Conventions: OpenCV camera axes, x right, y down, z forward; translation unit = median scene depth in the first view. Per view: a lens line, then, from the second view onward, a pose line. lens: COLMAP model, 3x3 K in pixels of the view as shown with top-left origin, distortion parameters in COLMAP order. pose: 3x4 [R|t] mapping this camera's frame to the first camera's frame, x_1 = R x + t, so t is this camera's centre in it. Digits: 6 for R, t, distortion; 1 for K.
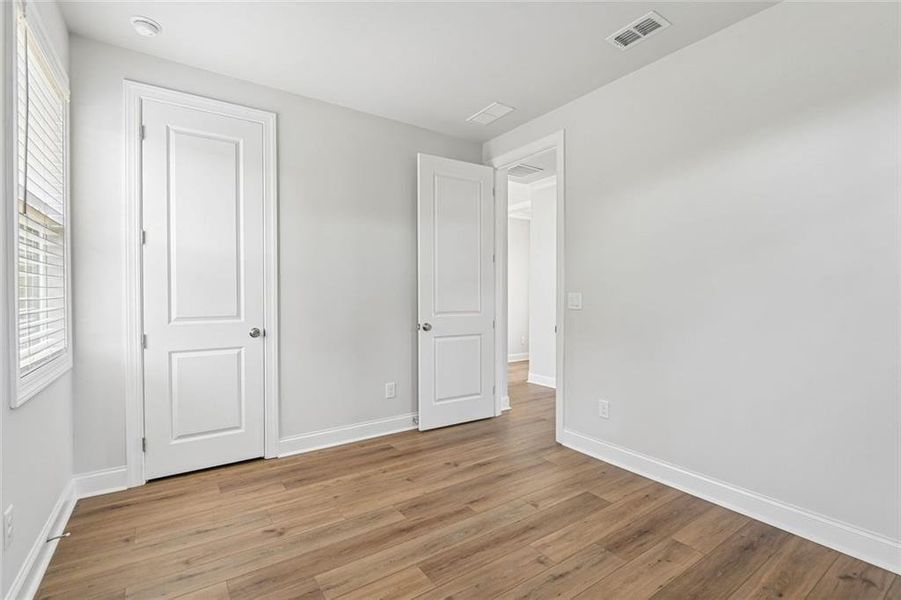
lens RADIAL K [[411.2, 0, 456.5], [0, 411.2, 300.1], [0, 0, 1]] dist [-0.011119, -0.001574]
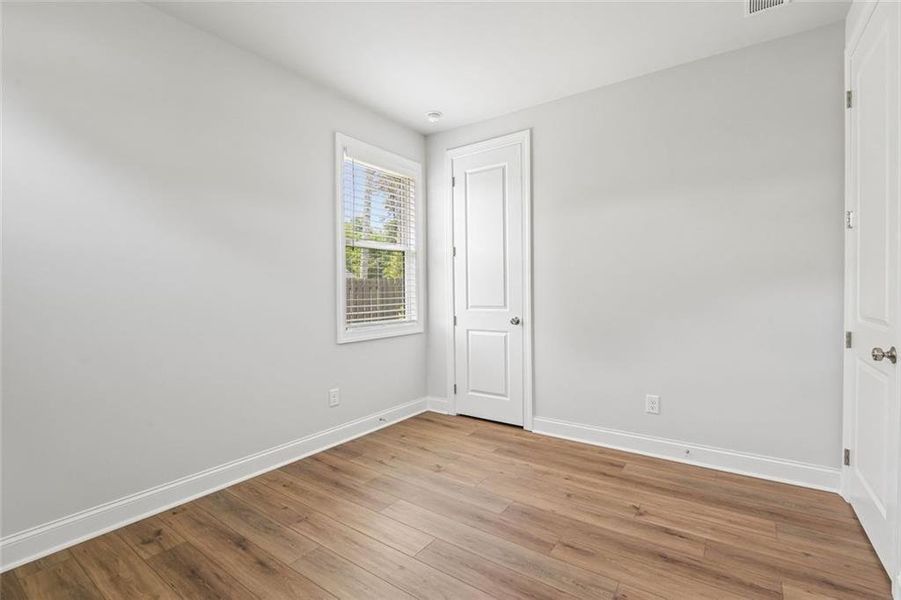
lens RADIAL K [[411.2, 0, 452.7], [0, 411.2, 298.8], [0, 0, 1]] dist [-0.011119, -0.001574]
pose [[0.338195, 0.015368, -0.940950, 0.656519], [-0.004553, 0.999882, 0.014694, -0.001266], [0.941065, -0.000686, 0.338225, 0.479625]]
